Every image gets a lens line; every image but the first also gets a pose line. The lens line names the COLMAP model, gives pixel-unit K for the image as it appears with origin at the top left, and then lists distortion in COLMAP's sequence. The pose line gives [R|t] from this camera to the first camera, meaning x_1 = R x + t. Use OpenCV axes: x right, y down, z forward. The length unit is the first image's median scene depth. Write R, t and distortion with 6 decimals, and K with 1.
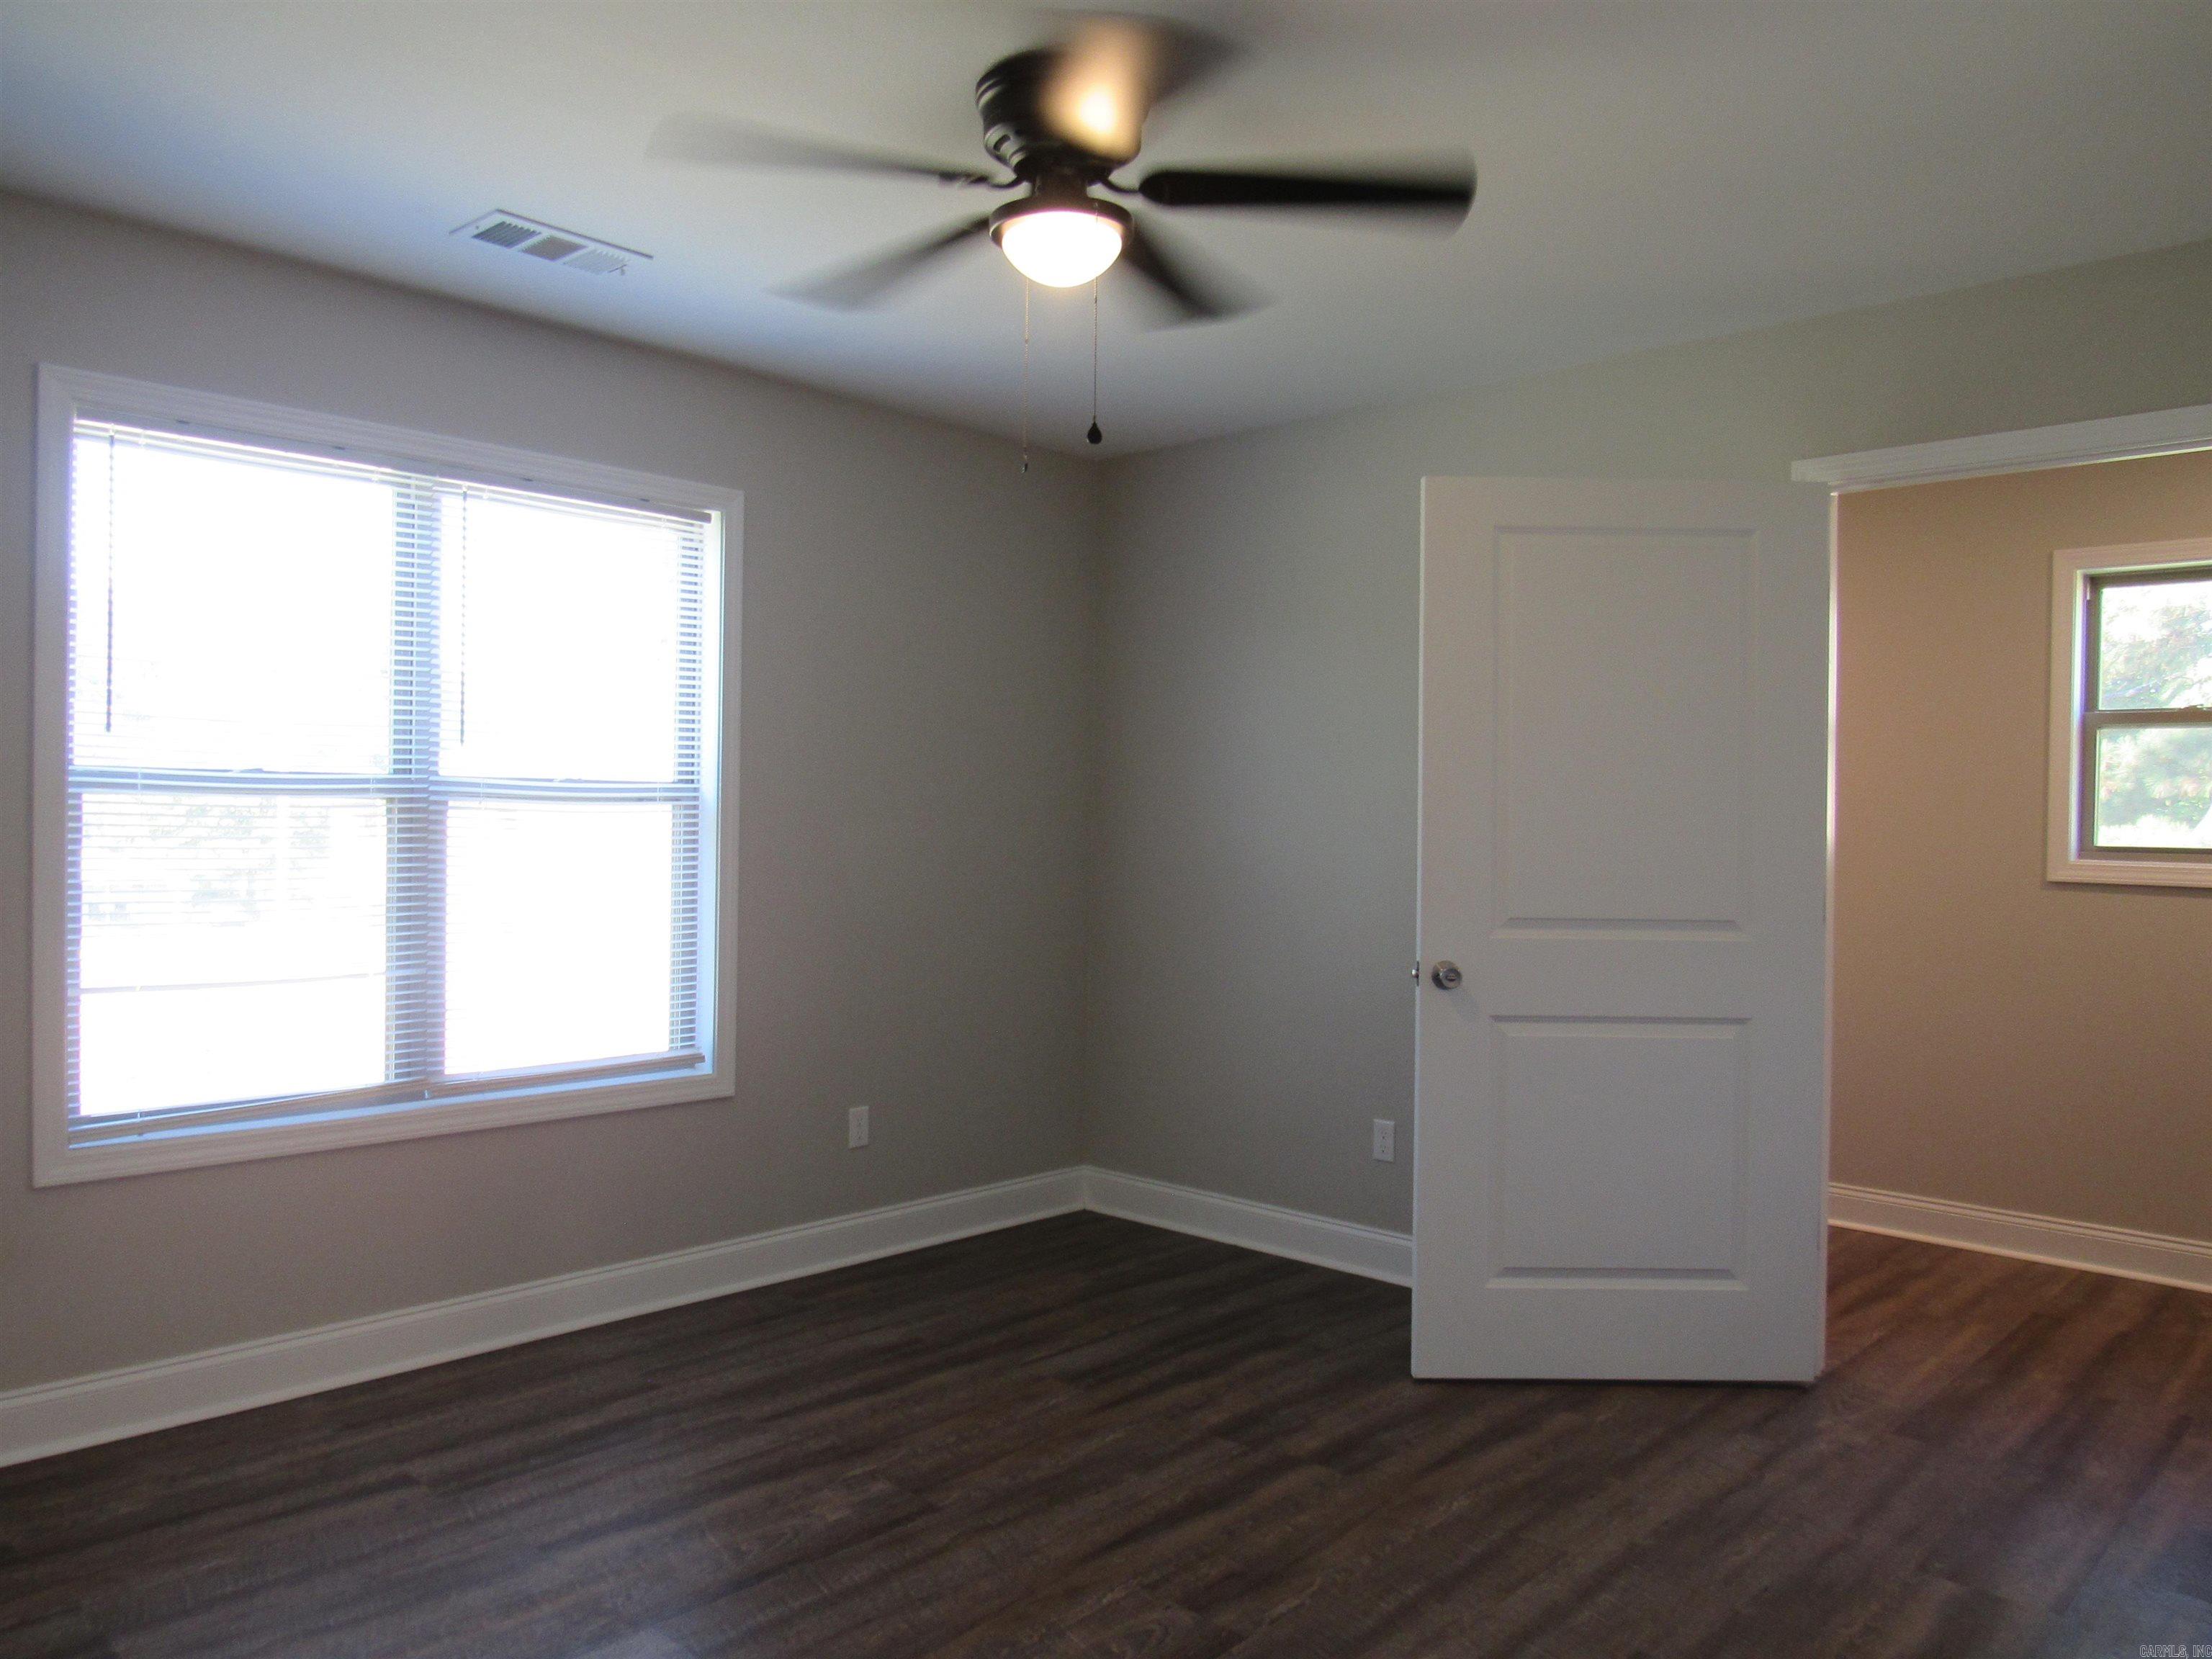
lens RADIAL K [[1605.5, 0, 1108.5], [0, 1605.5, 816.5], [0, 0, 1]] dist [-0.016329, -0.004029]
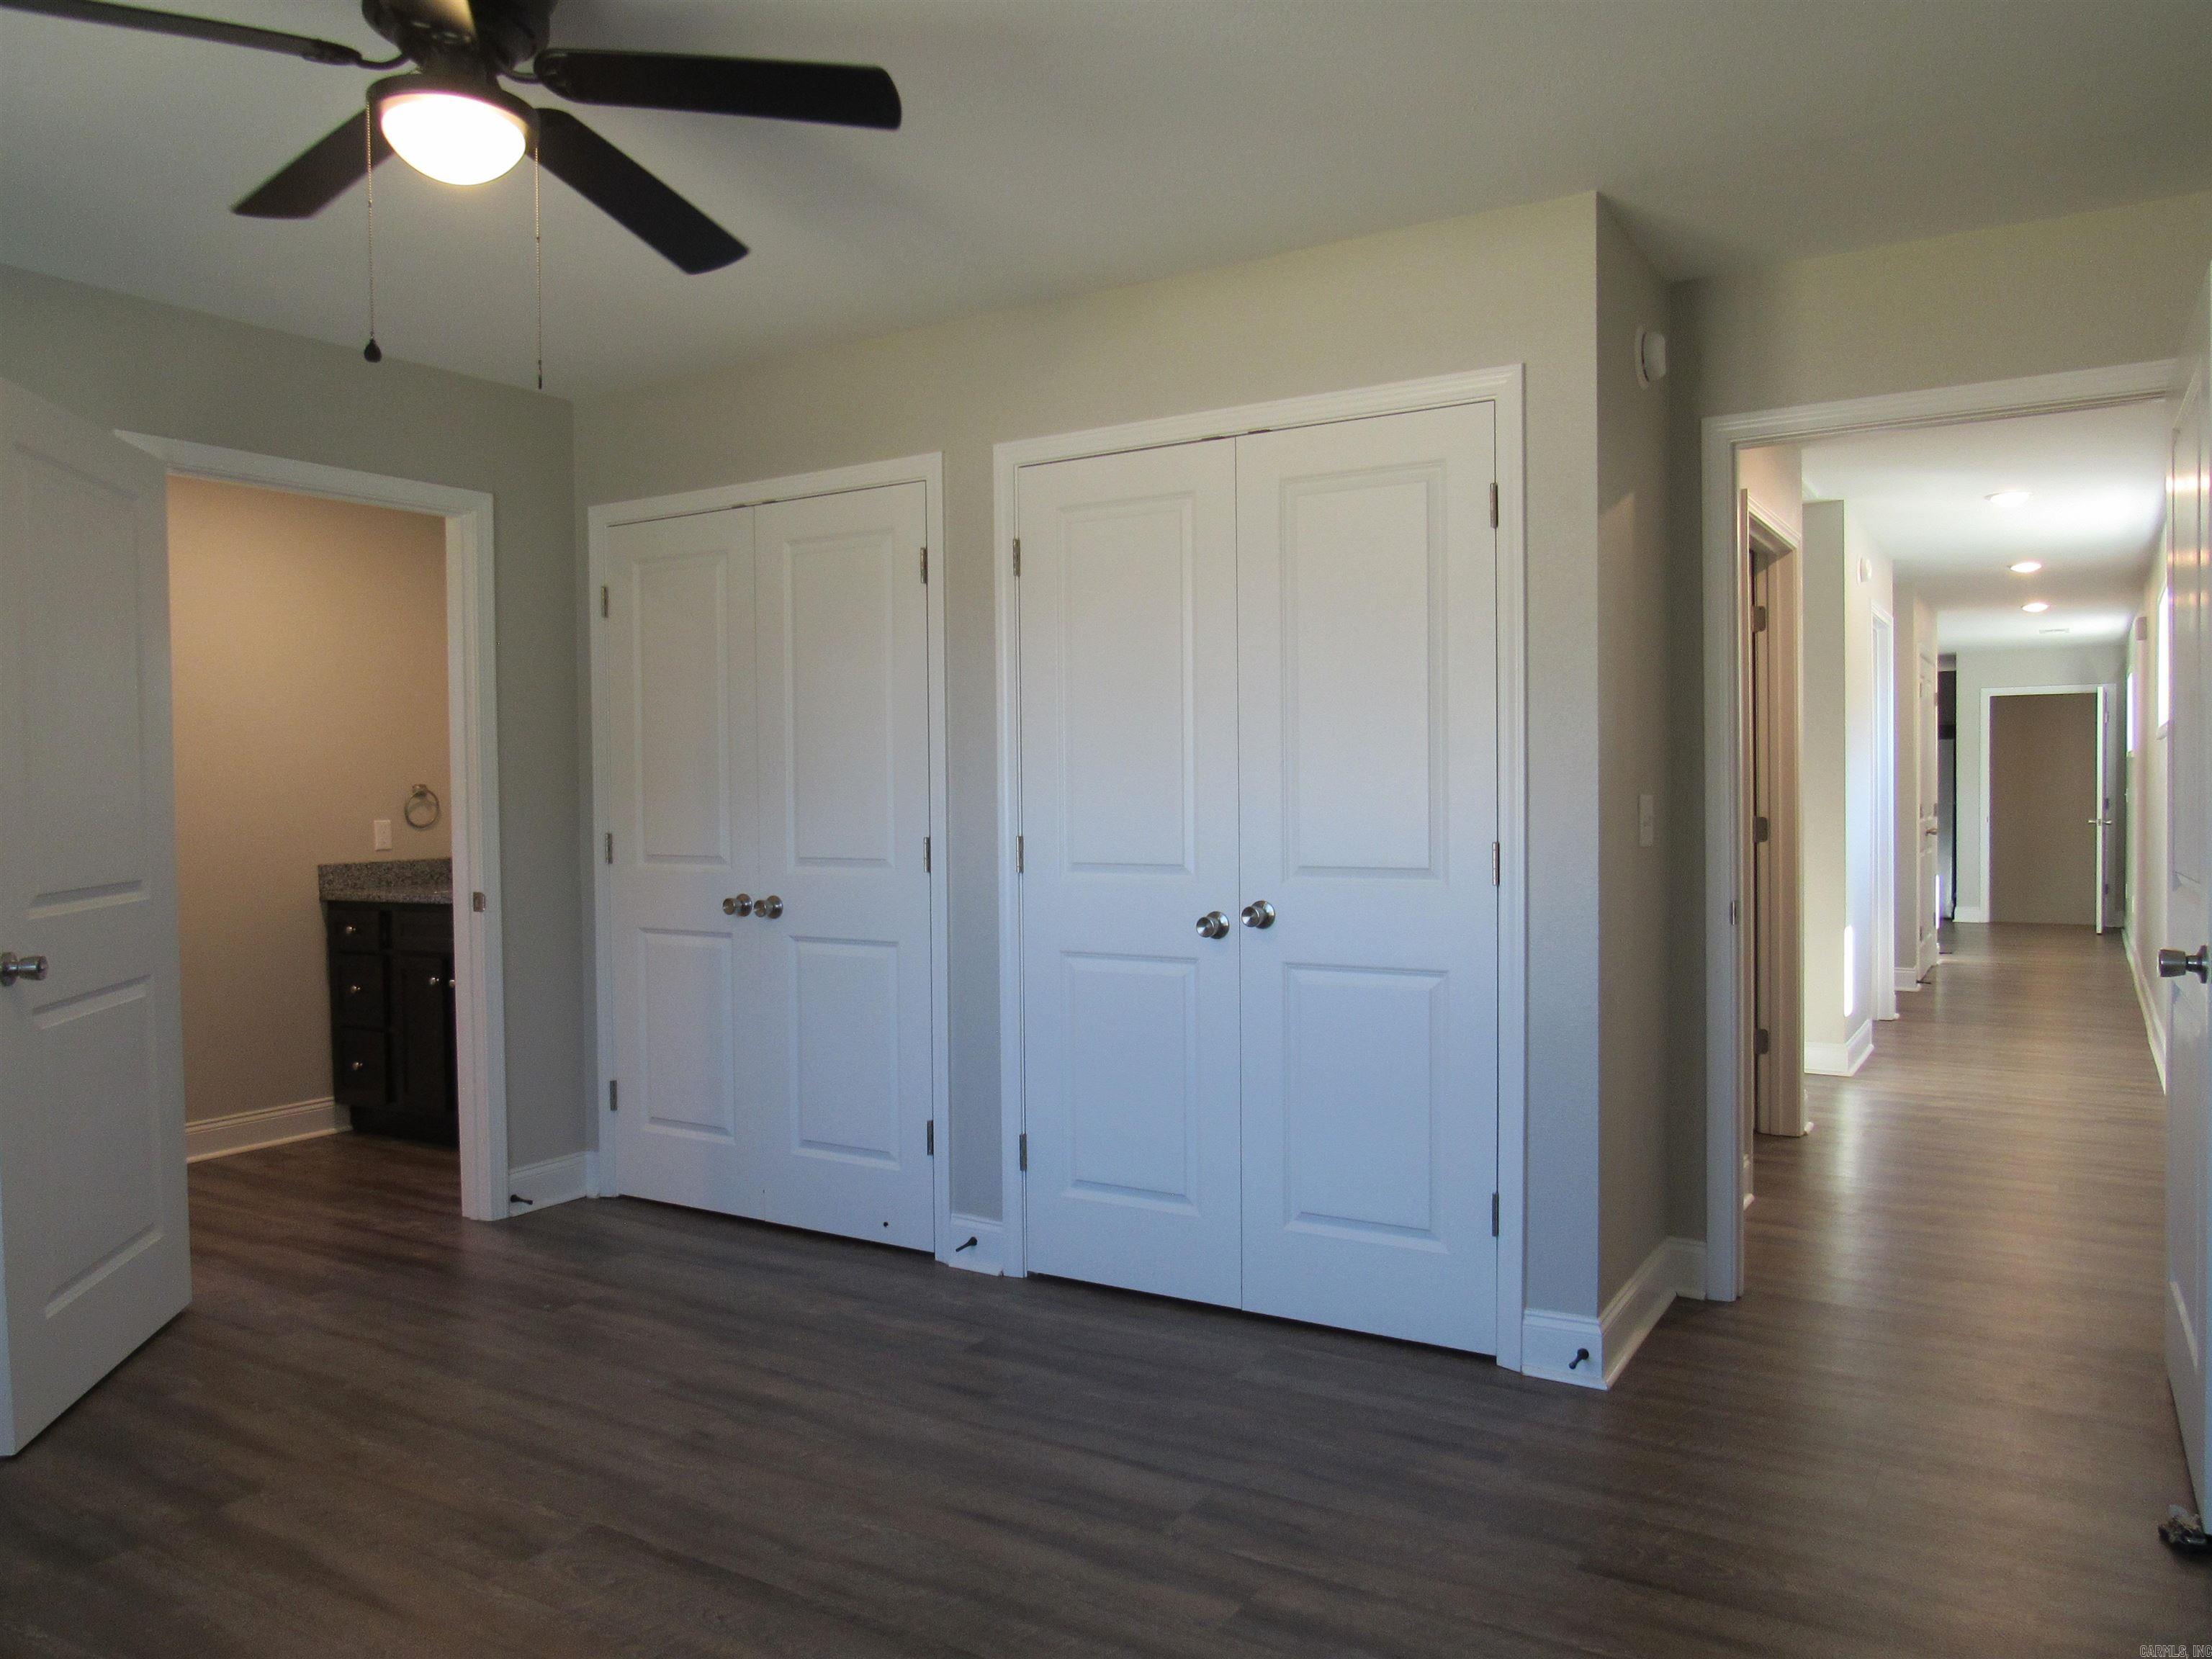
lens RADIAL K [[1575.6, 0, 1110.0], [0, 1575.6, 819.5], [0, 0, 1]] dist [-0.031576, 0.001029]
pose [[-0.200675, -0.034666, 0.979044, -0.847303], [0.006978, 0.999298, 0.036813, -0.010464], [-0.979633, 0.014219, -0.200292, 0.711374]]
